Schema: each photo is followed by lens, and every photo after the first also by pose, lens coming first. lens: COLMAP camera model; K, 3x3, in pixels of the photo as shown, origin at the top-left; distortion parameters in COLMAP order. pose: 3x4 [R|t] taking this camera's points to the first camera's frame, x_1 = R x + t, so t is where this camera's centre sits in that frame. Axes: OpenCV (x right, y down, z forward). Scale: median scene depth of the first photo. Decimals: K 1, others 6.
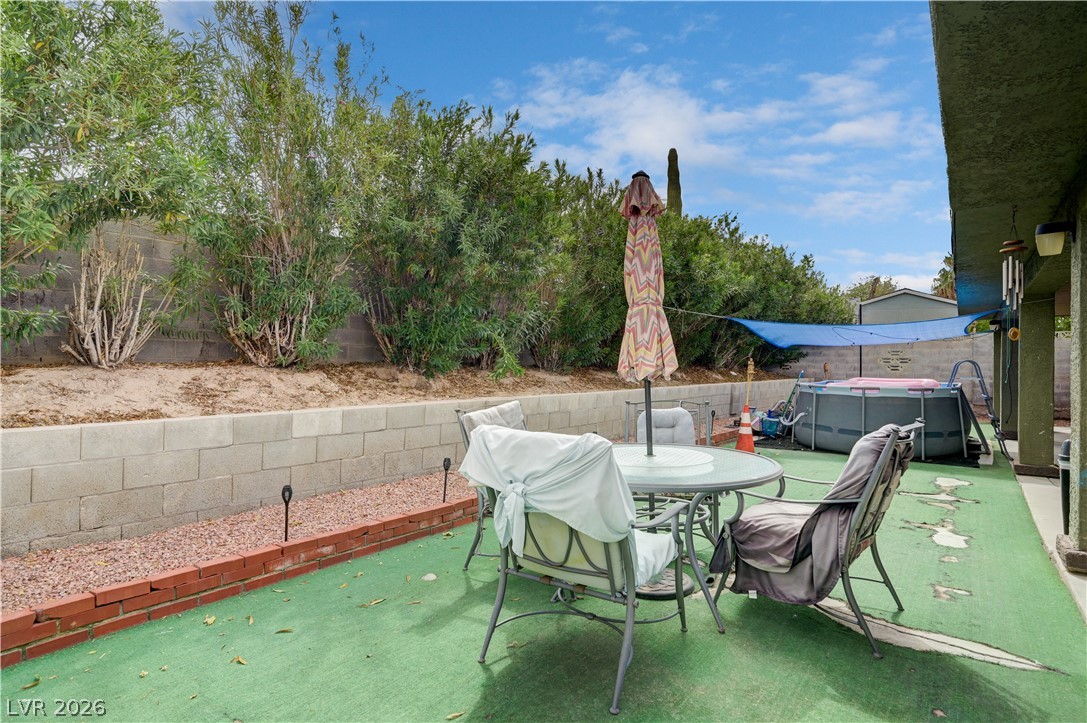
lens RADIAL K [[548.4, 0, 550.6], [0, 548.4, 360.3], [0, 0, 1]] dist [-0.001110, 0.000753]
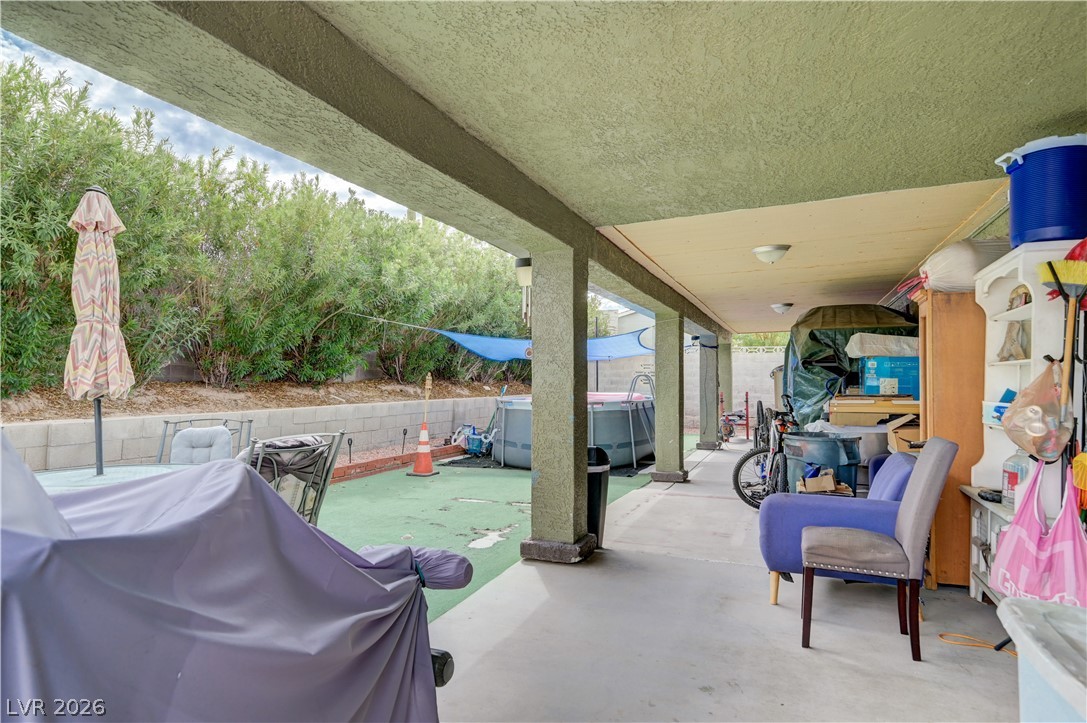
lens RADIAL K [[649.3, 0, 539.0], [0, 649.3, 366.3], [0, 0, 1]] dist [-0.002397, -0.000069]
pose [[0.960778, 0.001333, 0.277315, 0.212270], [0.001382, 0.999953, -0.009594, -0.003252], [-0.277315, 0.009601, 0.960731, -0.116769]]
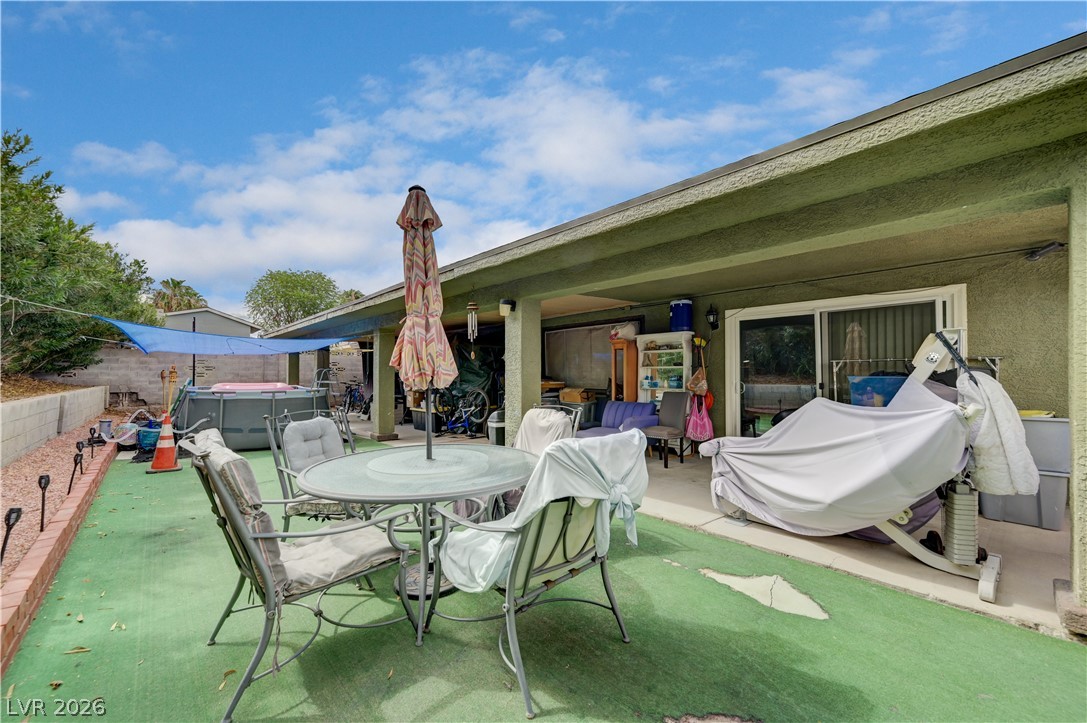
lens RADIAL K [[427.9, 0, 545.1], [0, 427.9, 371.2], [0, 0, 1]] dist [-0.000742, 0.000426]
pose [[0.199231, 0.004269, 0.979943, -0.194366], [-0.010348, 0.999944, -0.002253, 0.002045], [-0.979898, -0.009691, 0.199264, 0.211081]]
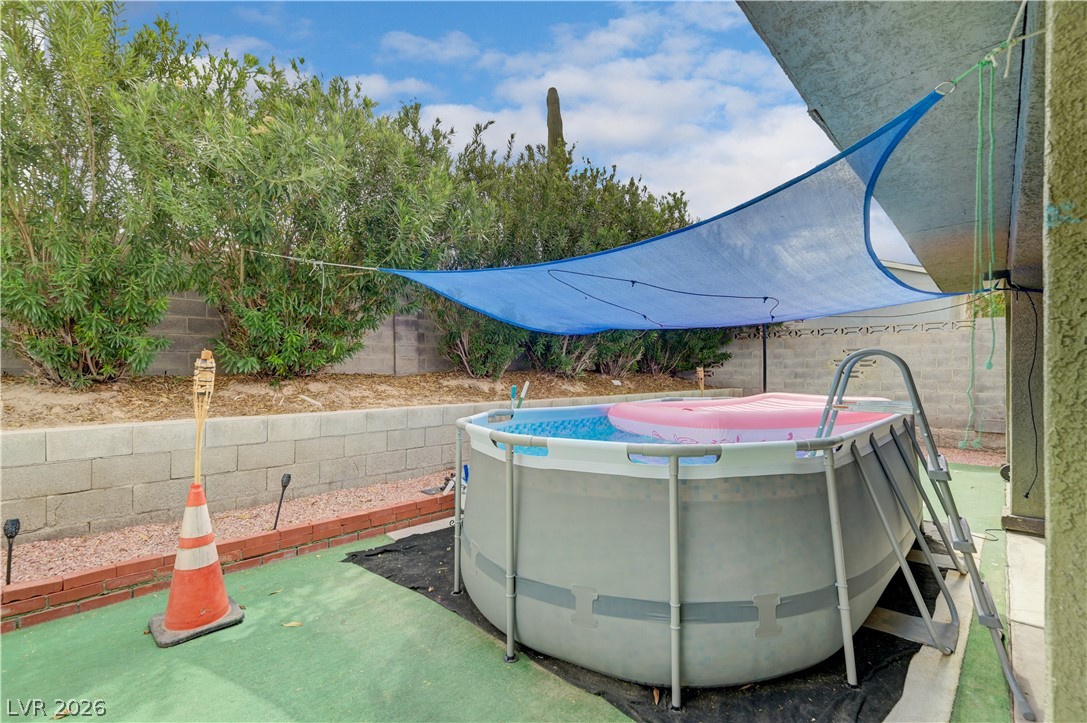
lens RADIAL K [[494.7, 0, 544.2], [0, 494.7, 369.1], [0, 0, 1]] dist [0.001063, -0.000828]
pose [[0.995617, -0.006186, -0.093319, 0.544681], [0.006370, 0.999978, 0.001679, 0.008309], [0.093306, -0.002266, 0.995635, 0.633981]]
